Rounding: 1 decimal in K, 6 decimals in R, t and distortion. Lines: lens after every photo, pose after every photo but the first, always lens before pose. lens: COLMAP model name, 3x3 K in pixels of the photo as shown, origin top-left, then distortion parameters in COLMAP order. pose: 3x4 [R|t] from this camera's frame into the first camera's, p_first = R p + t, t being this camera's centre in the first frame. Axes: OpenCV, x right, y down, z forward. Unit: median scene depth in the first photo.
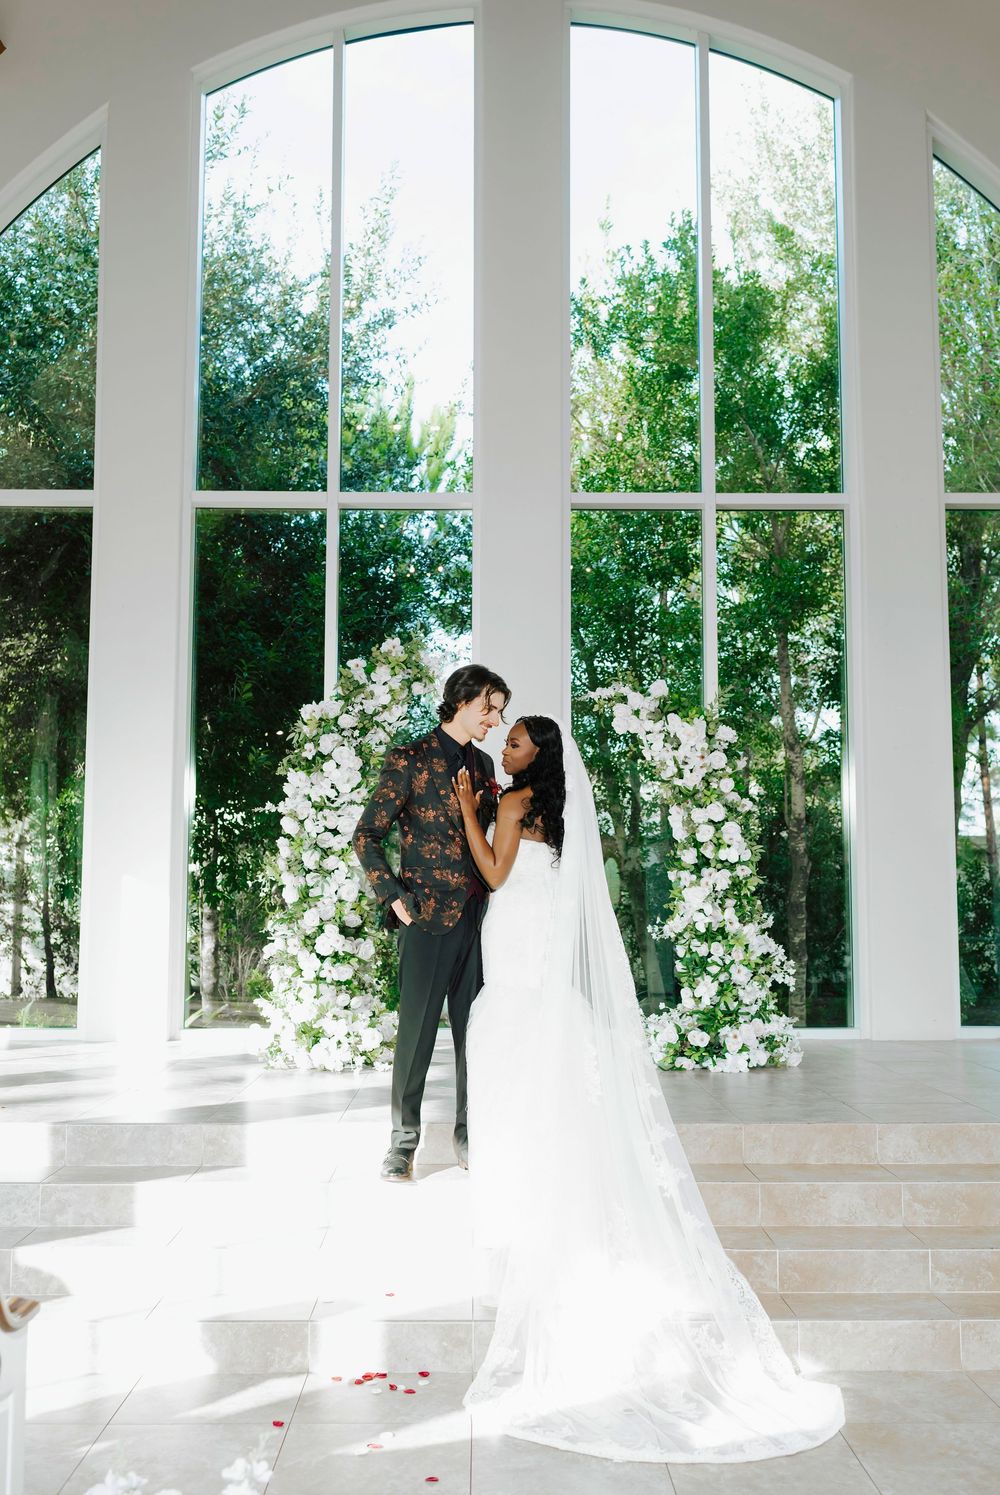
lens RADIAL K [[1430.7, 0, 503.6], [0, 1430.7, 750.1], [0, 0, 1]] dist [0.000310, 0.008819]
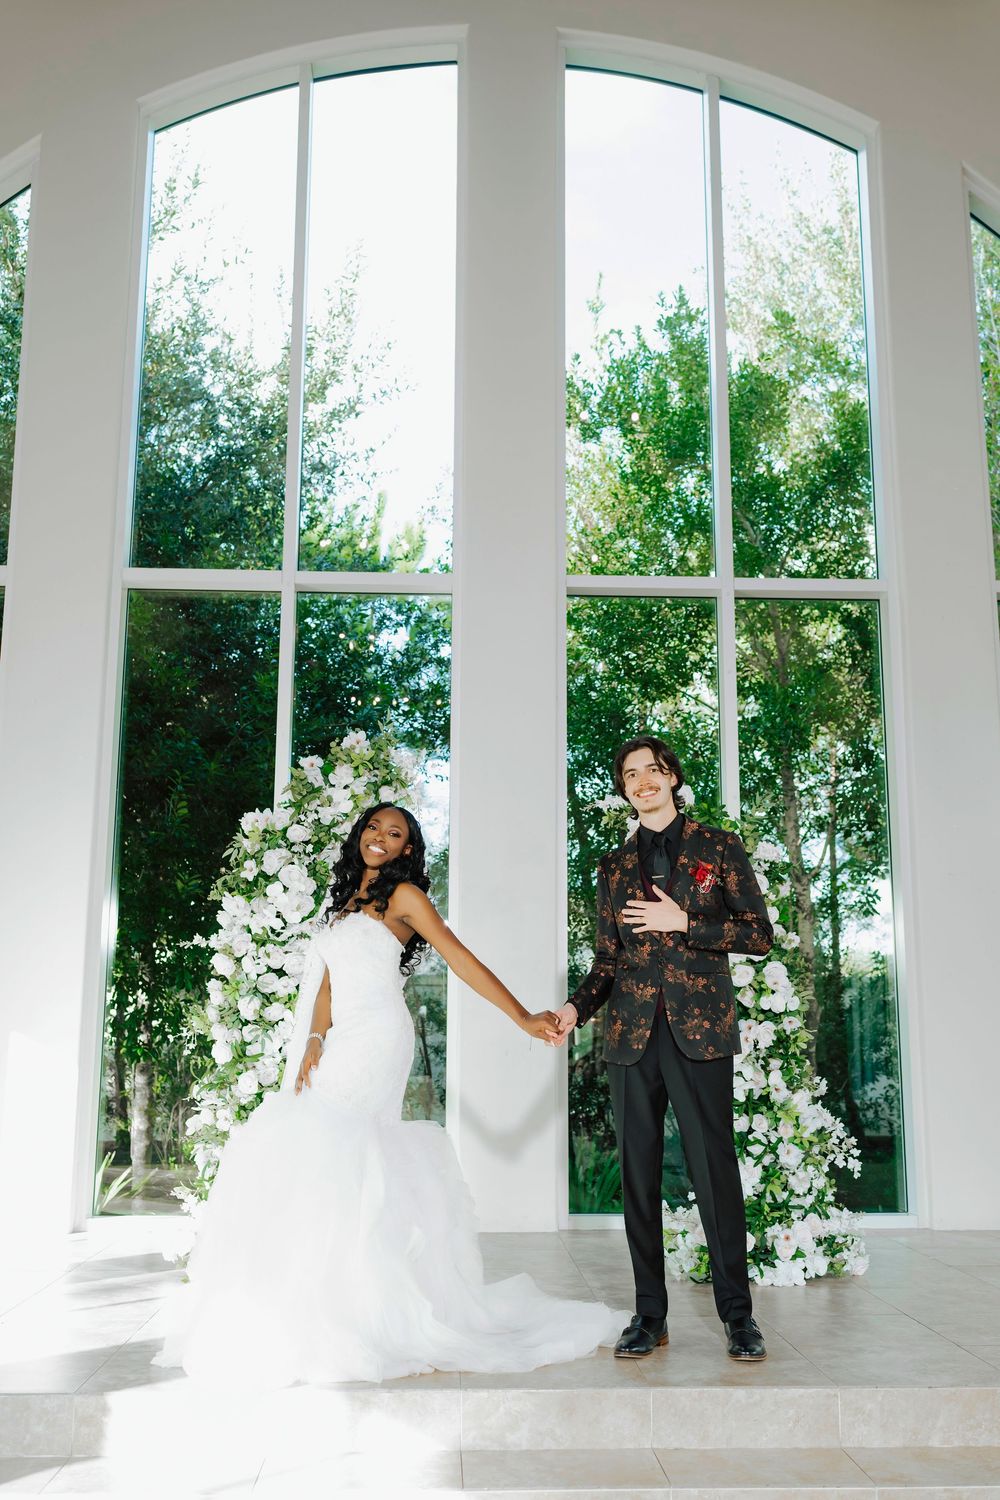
lens RADIAL K [[1435.5, 0, 503.6], [0, 1435.5, 752.6], [0, 0, 1]] dist [0.000310, 0.008819]
pose [[0.999675, 0.006928, 0.024525, -0.014139], [-0.004592, 0.995557, -0.094045, 0.009808], [-0.025068, 0.093902, 0.995266, 0.190158]]
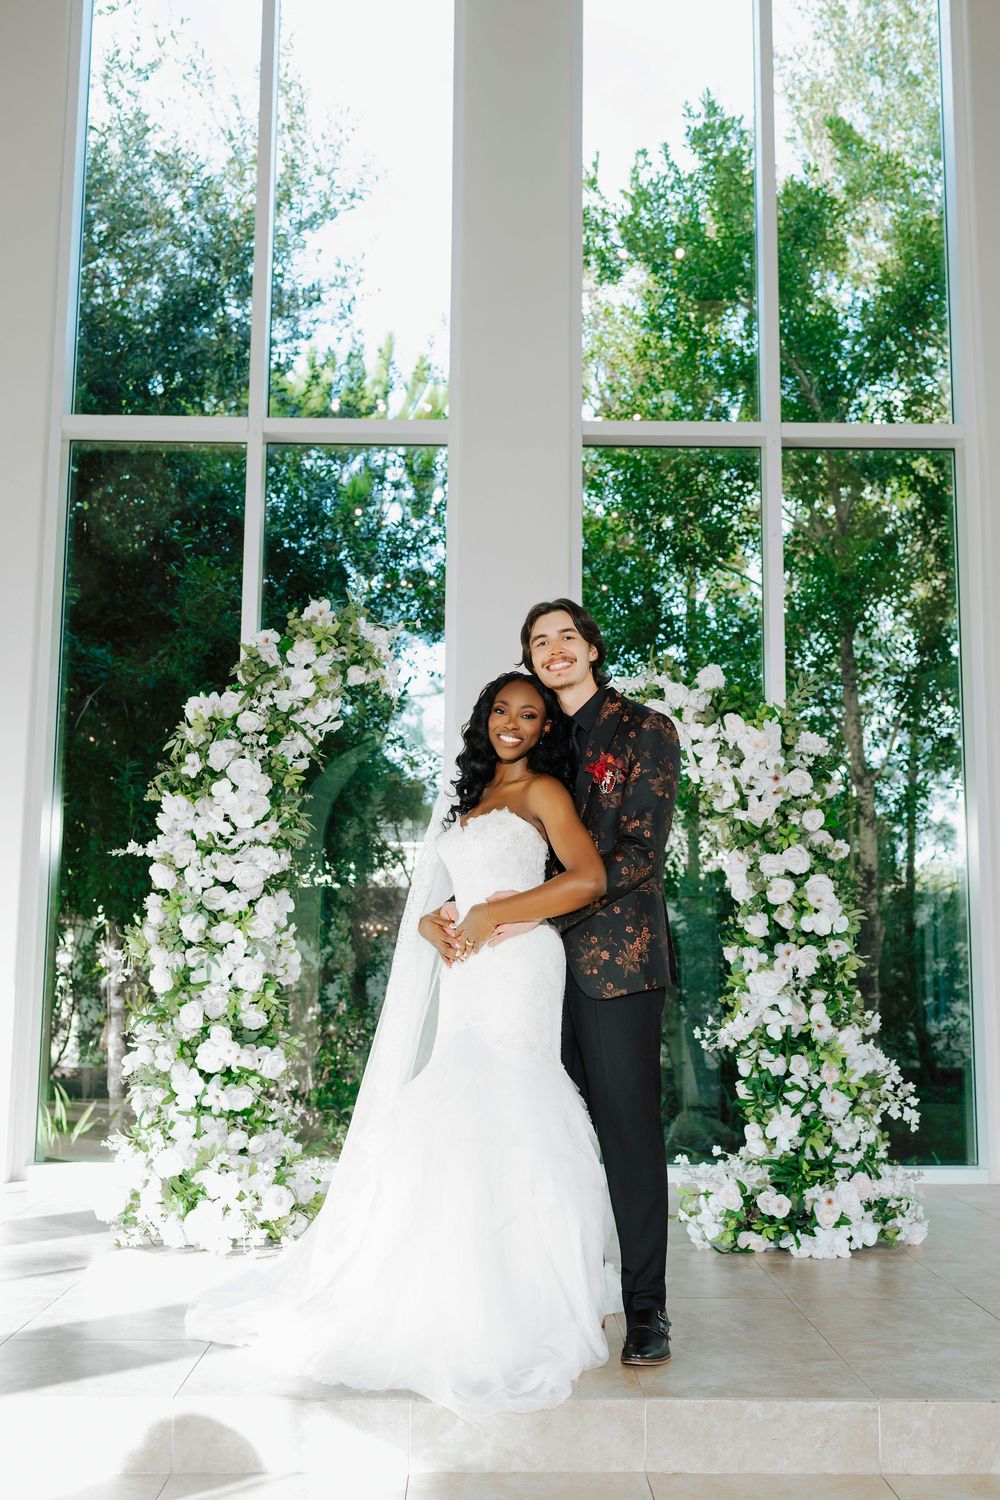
lens RADIAL K [[1561.7, 0, 500.8], [0, 1561.7, 721.5], [0, 0, 1]] dist [-0.000964, -0.009248]
pose [[0.999971, 0.005281, -0.005402, 0.012839], [-0.005531, 0.998860, -0.047409, 0.013892], [0.005145, 0.047438, 0.998861, 0.262881]]
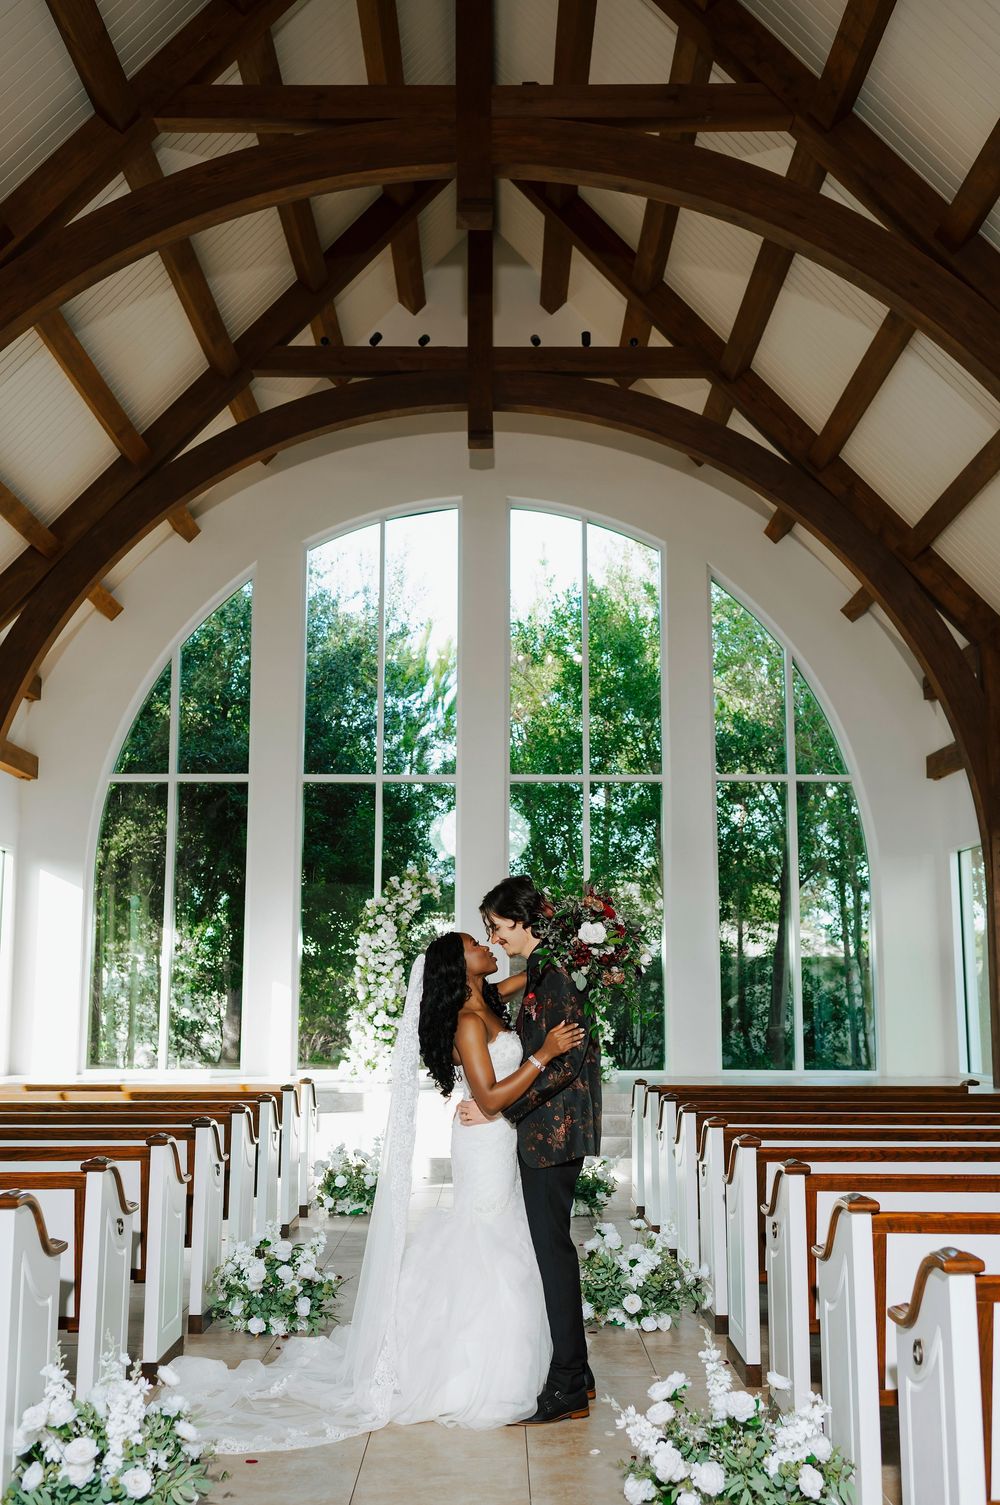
lens RADIAL K [[1440.3, 0, 503.7], [0, 1440.3, 755.2], [0, 0, 1]] dist [0.000310, 0.008819]
pose [[0.999957, -0.002037, -0.009051, 0.068285], [0.001399, 0.997554, -0.069879, -0.092290], [0.009172, 0.069864, 0.997514, -1.018874]]
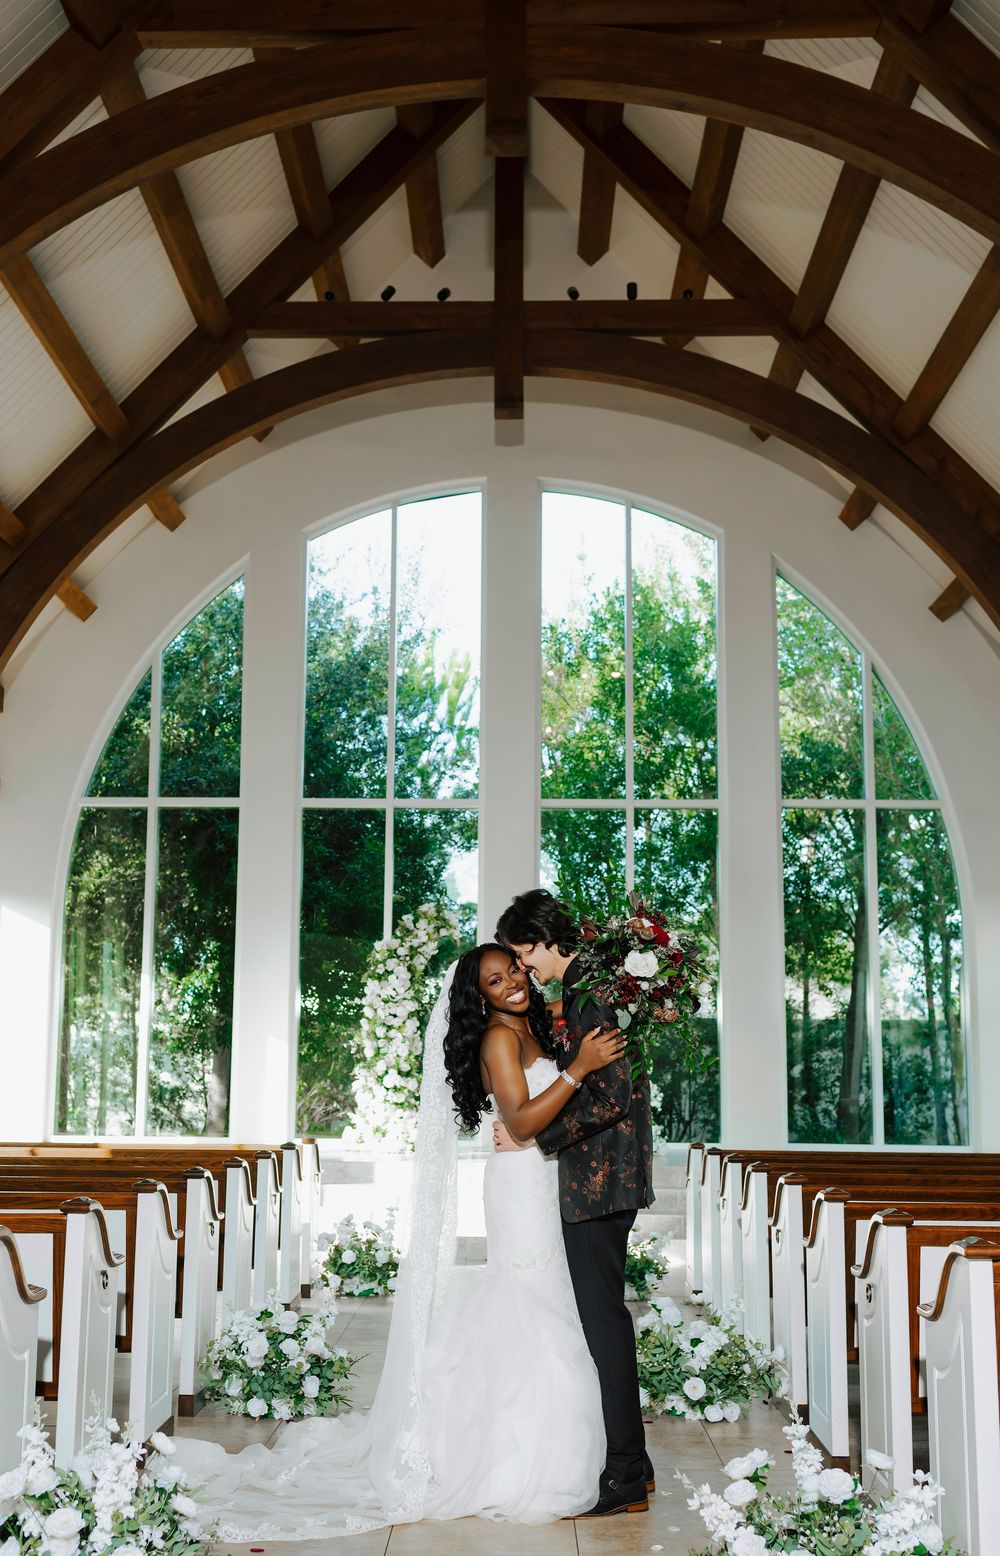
lens RADIAL K [[1660.1, 0, 464.0], [0, 1660.1, 801.2], [0, 0, 1]] dist [0.004821, -0.005285]
pose [[0.998928, 0.001014, -0.046282, 0.057791], [-0.004126, 0.997732, -0.067184, -0.066710], [0.046108, 0.067303, 0.996667, -1.007377]]
